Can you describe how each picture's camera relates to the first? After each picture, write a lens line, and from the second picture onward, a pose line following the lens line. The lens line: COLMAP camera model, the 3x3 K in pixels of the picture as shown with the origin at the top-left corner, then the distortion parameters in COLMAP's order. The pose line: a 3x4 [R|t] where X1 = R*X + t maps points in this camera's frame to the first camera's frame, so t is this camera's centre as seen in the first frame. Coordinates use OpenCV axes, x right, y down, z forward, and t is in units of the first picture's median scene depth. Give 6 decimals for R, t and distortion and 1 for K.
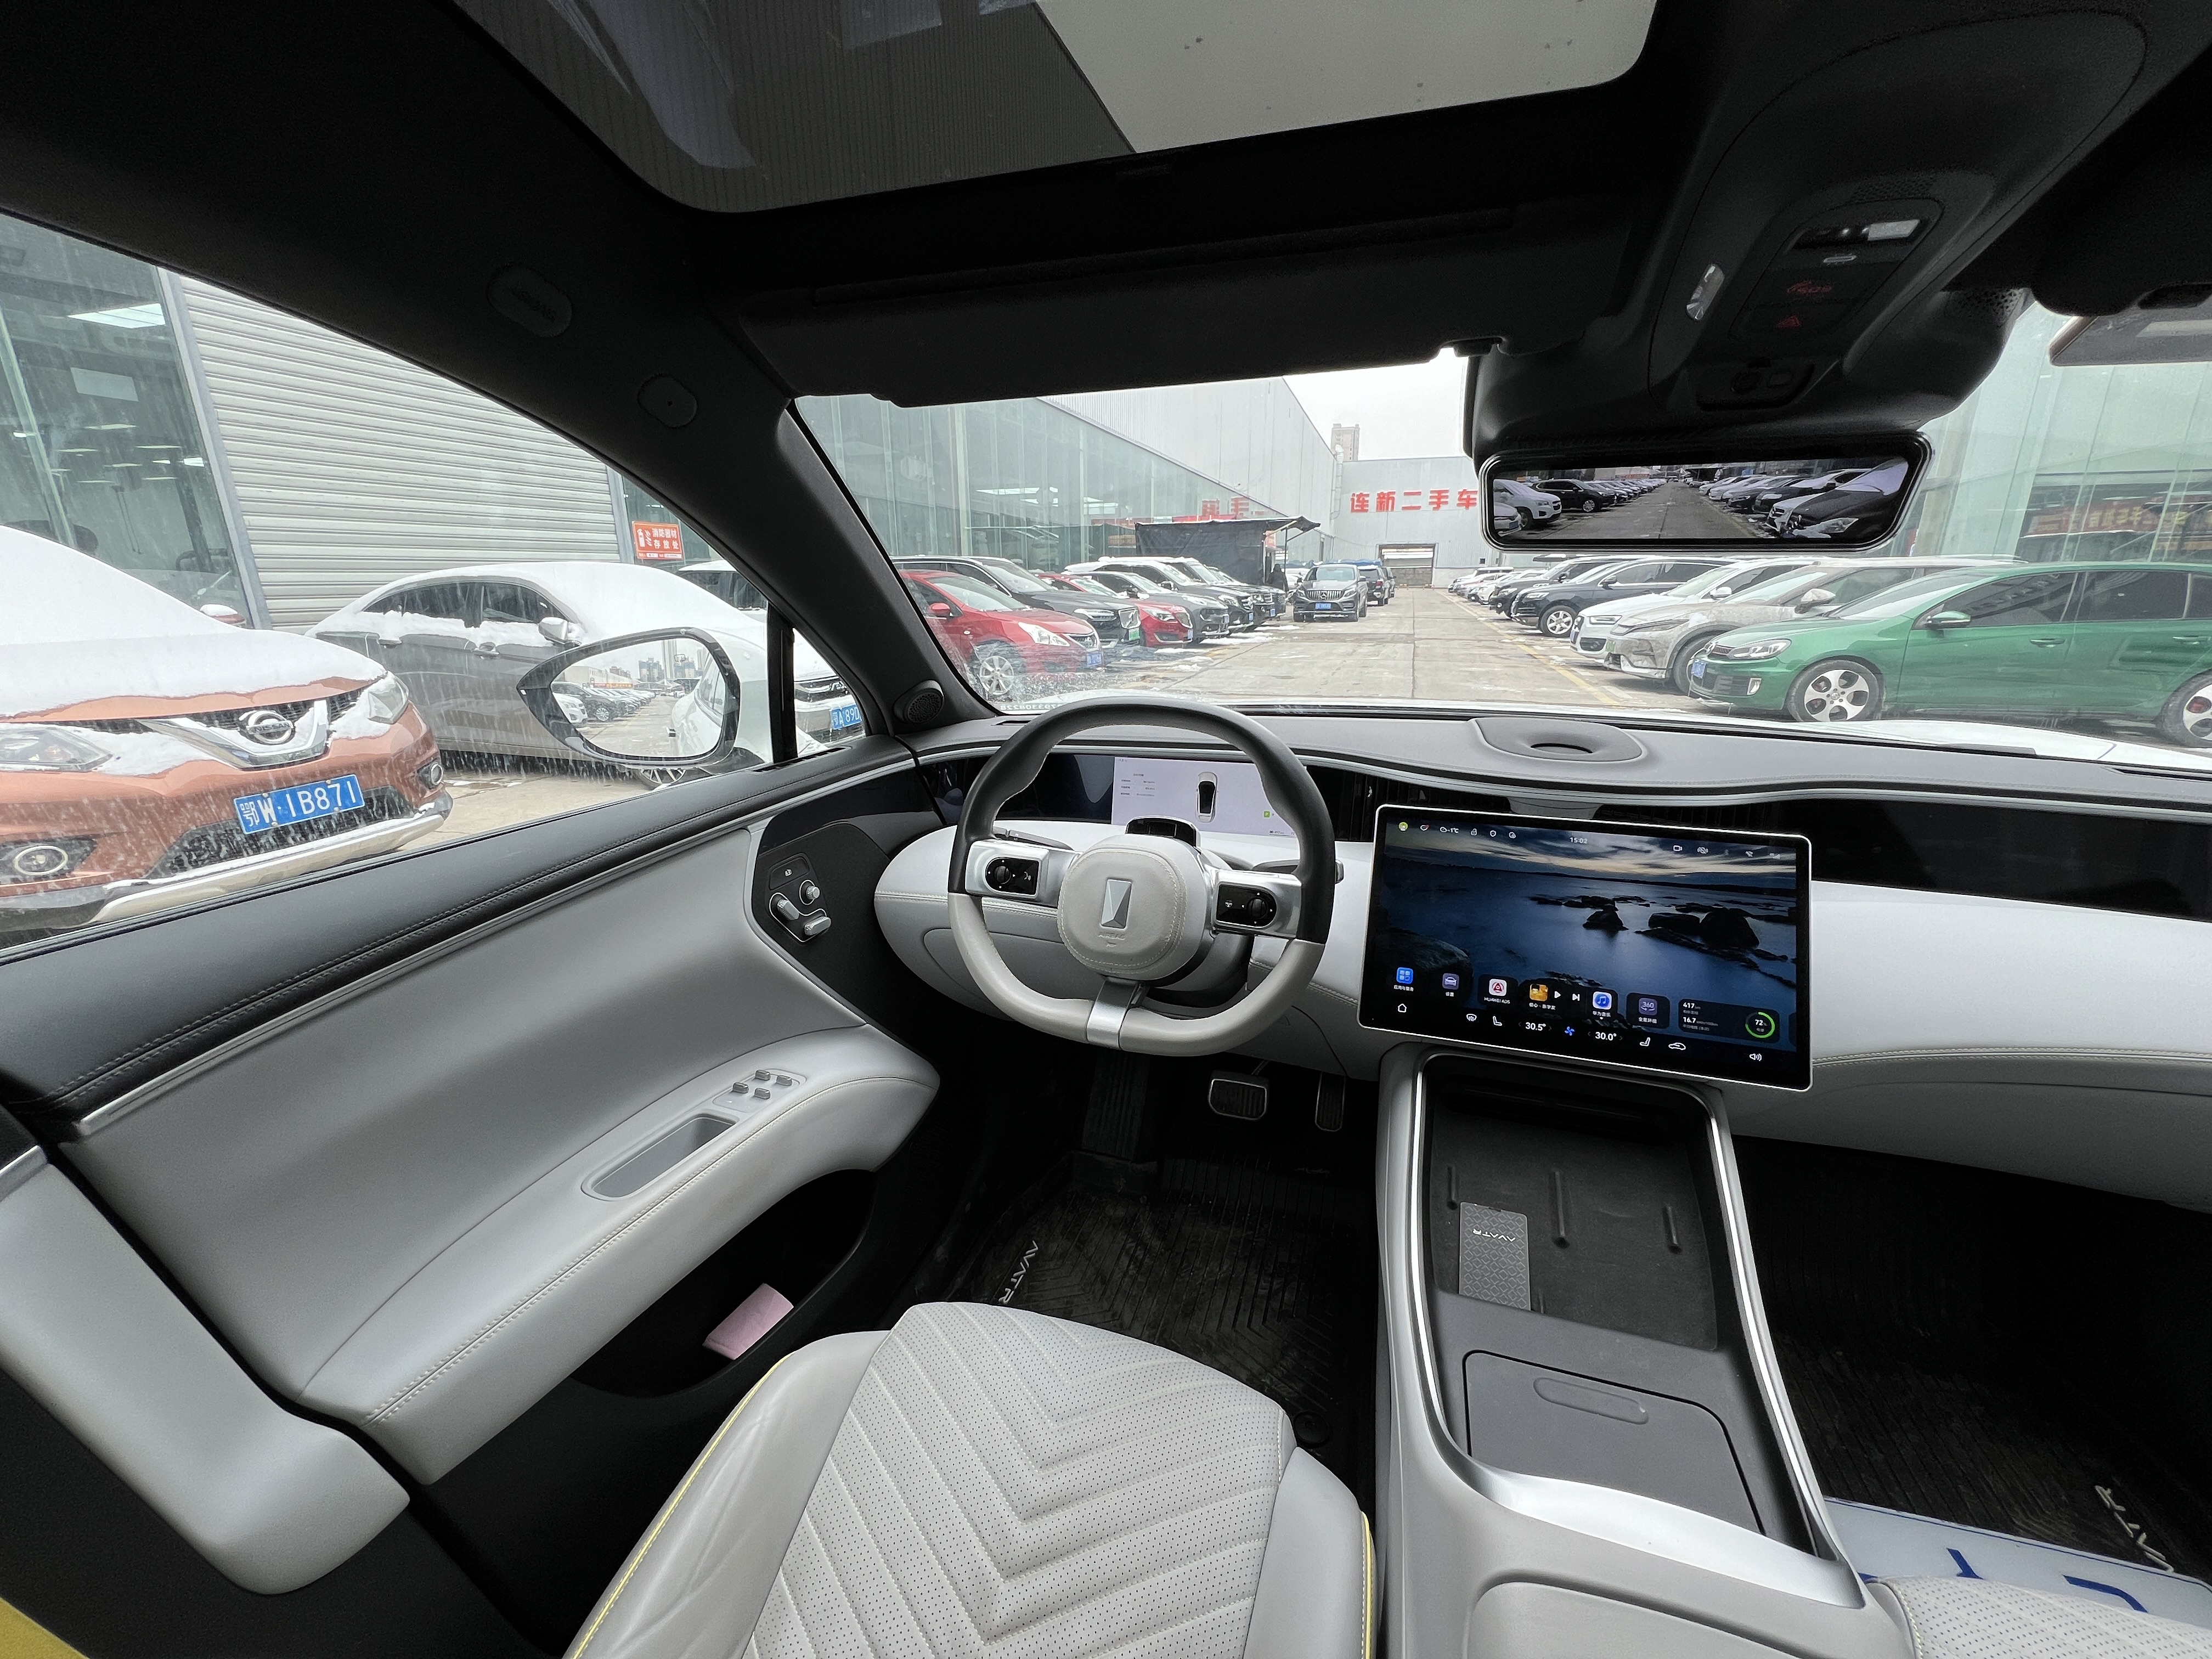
lens RADIAL K [[882.9, 0, 1107.2], [0, 882.9, 833.6], [0, 0, 1]] dist [-0.001074, 0.000107]
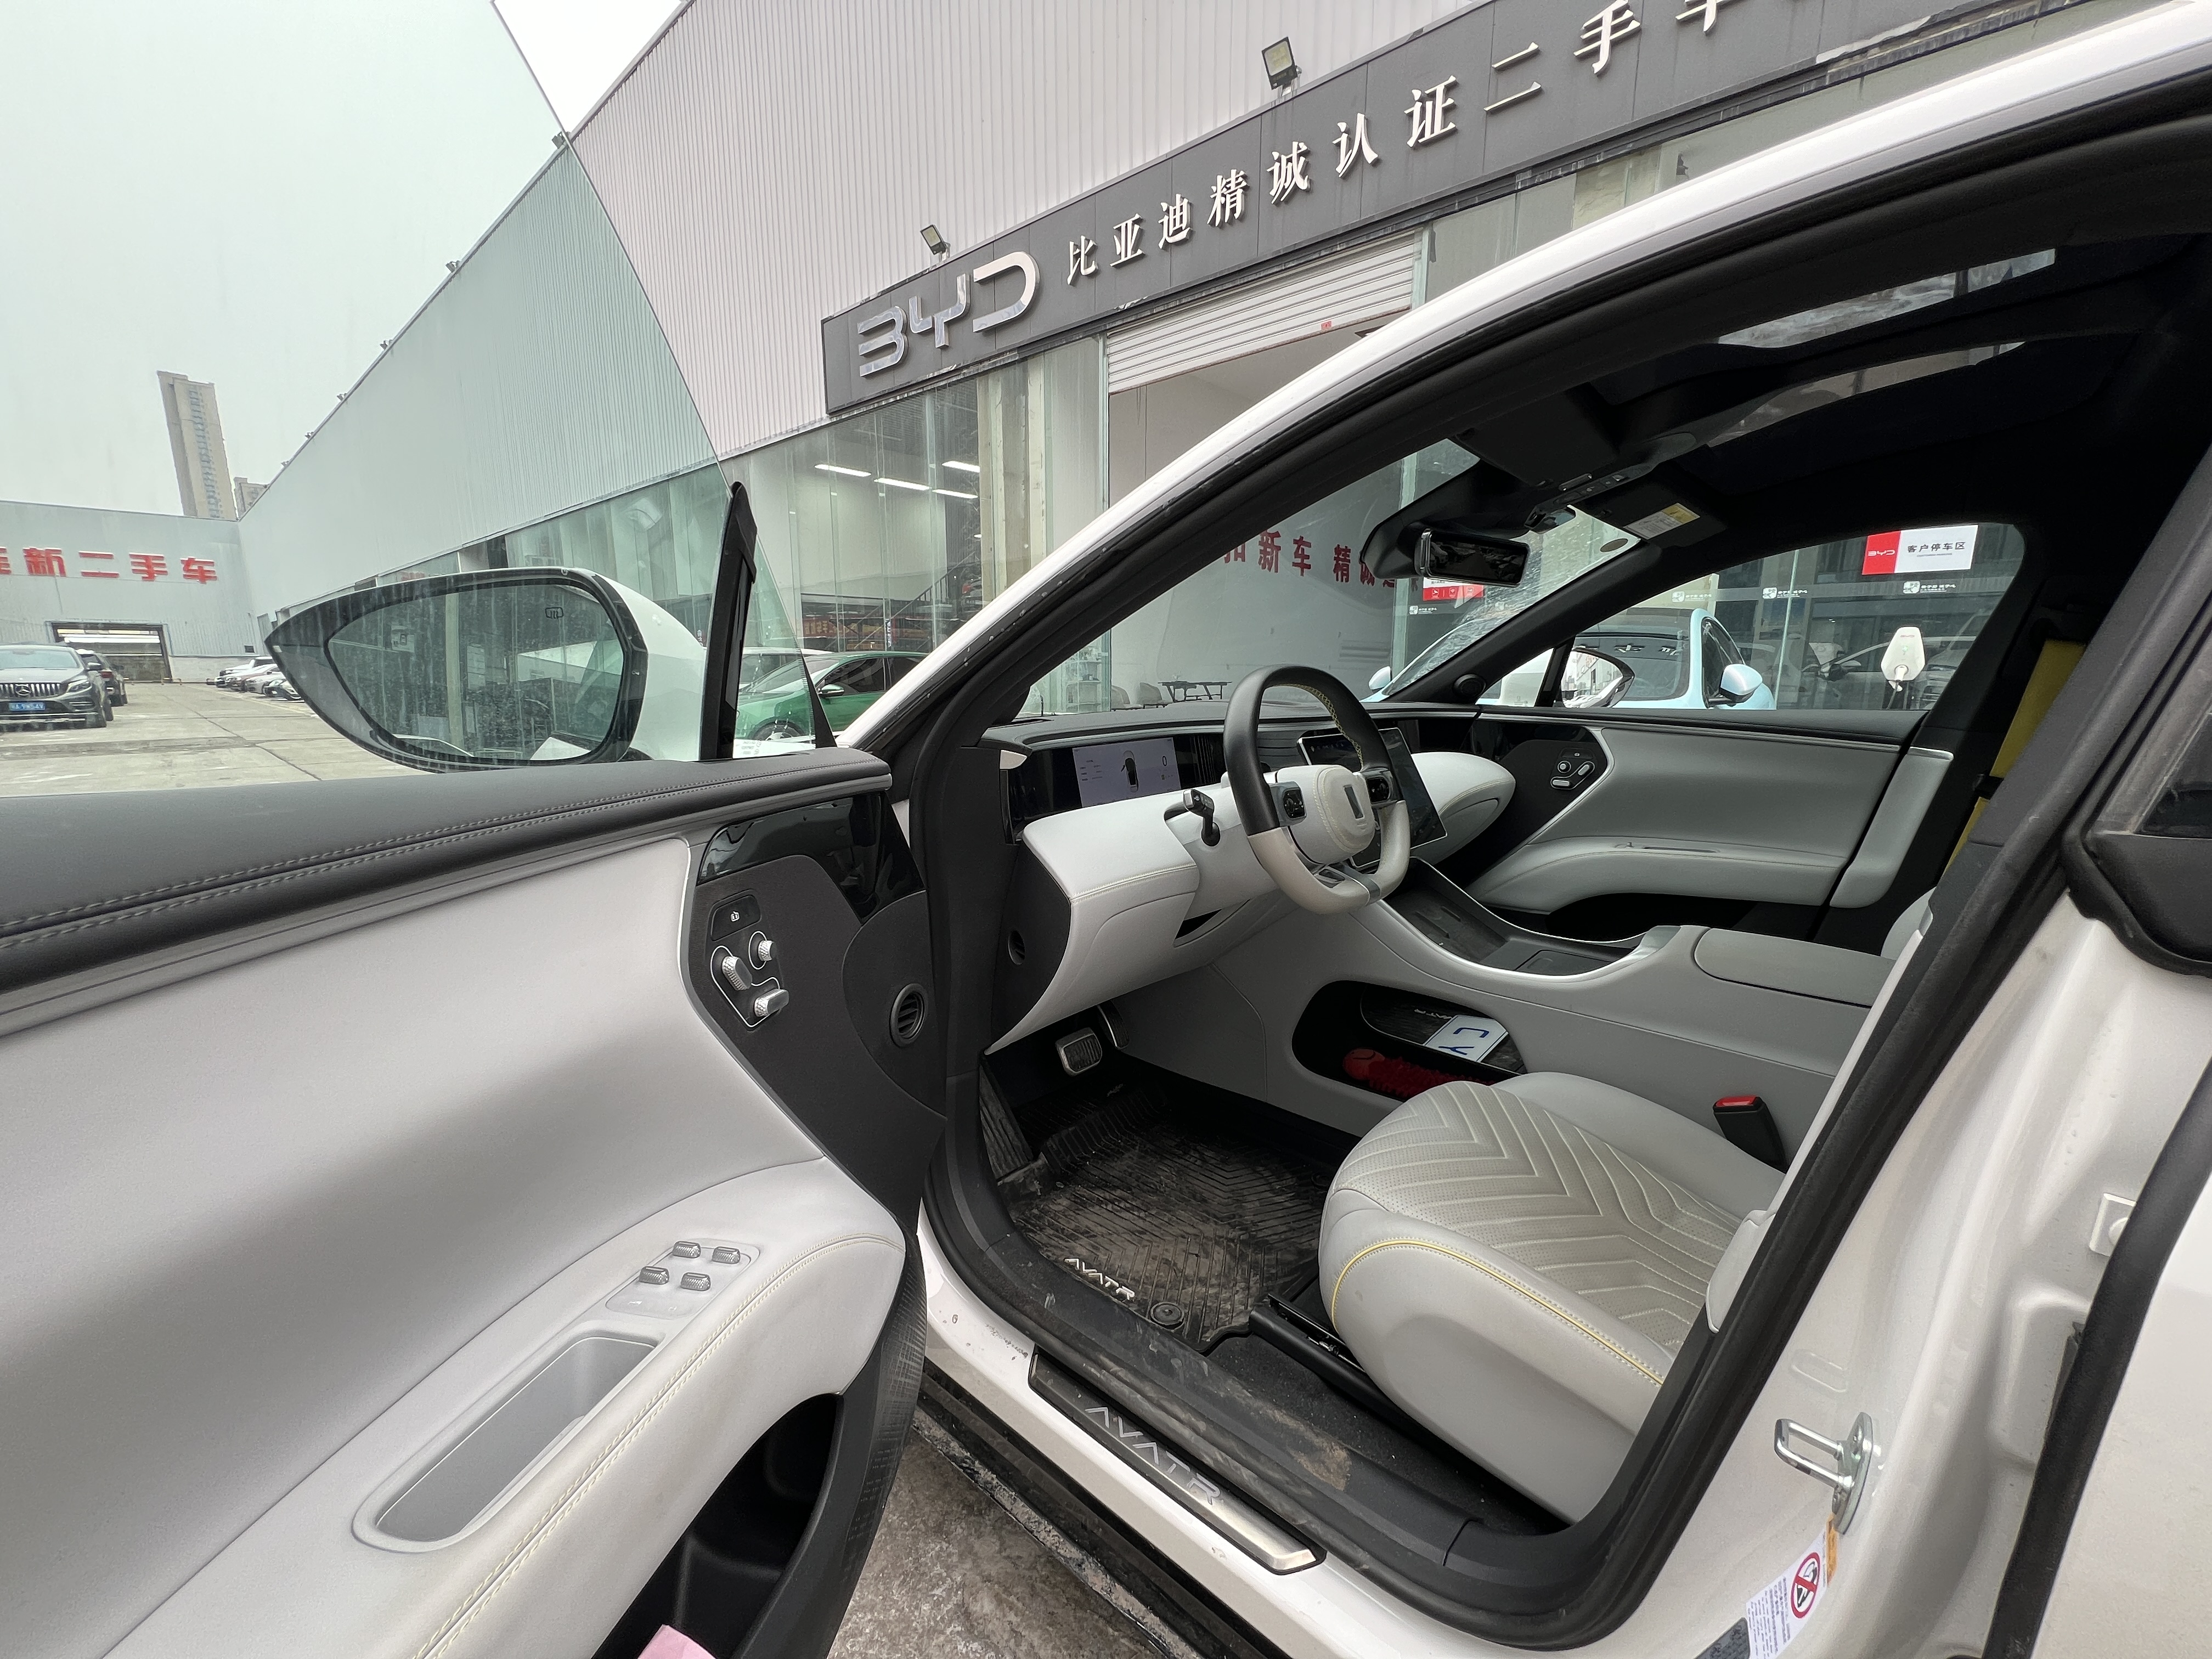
lens RADIAL K [[882.9, 0, 1110.0], [0, 882.9, 838.4], [0, 0, 1]] dist [-0.001074, 0.000107]
pose [[0.396979, -0.169840, 0.901977, -1.086311], [0.254520, 0.964559, 0.069604, -0.047951], [-0.881832, 0.201940, 0.426137, 0.575303]]
